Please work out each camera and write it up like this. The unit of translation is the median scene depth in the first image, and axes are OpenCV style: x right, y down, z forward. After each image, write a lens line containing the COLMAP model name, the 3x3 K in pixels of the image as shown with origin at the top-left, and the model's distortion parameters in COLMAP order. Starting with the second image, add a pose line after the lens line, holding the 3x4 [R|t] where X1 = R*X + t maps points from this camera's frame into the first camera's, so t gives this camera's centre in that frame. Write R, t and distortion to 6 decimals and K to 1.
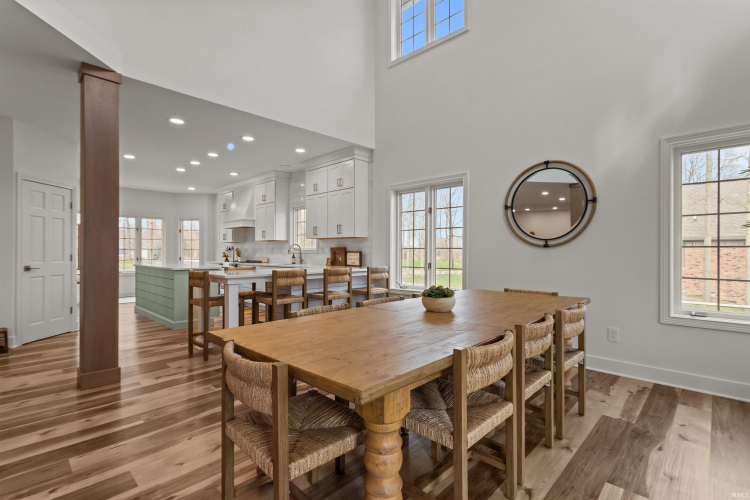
lens RADIAL K [[355.2, 0, 370.4], [0, 355.2, 253.7], [0, 0, 1]] dist [0.006839, -0.000208]
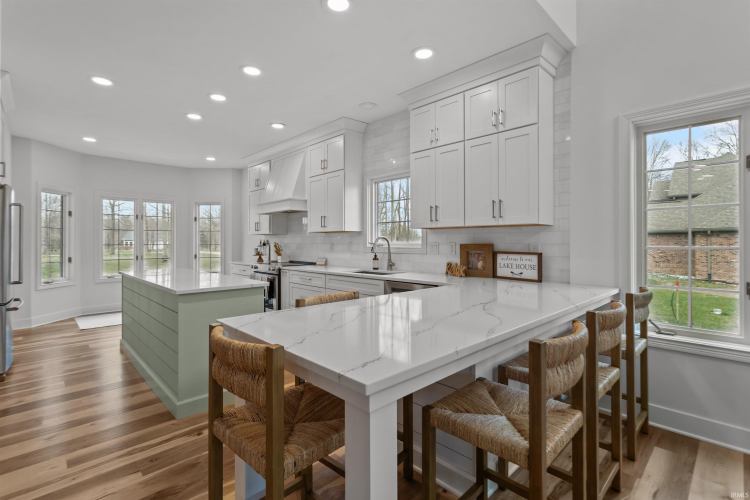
lens RADIAL K [[355.2, 0, 372.1], [0, 355.2, 243.2], [0, 0, 1]] dist [0.006839, -0.000208]
pose [[0.999463, -0.001176, -0.032754, -0.230356], [0.001036, 0.999990, -0.004306, -0.016464], [0.032758, 0.004270, 0.999454, 0.442464]]
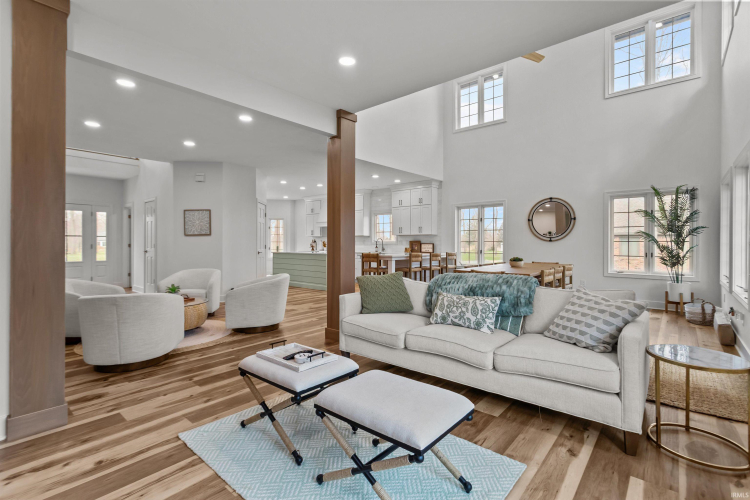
lens RADIAL K [[355.2, 0, 369.5], [0, 355.2, 244.8], [0, 0, 1]] dist [0.006839, -0.000208]
pose [[0.998568, 0.000420, 0.053498, -0.371273], [-0.000340, 0.999999, -0.001511, 0.002390], [-0.053499, 0.001491, 0.998567, -0.552778]]
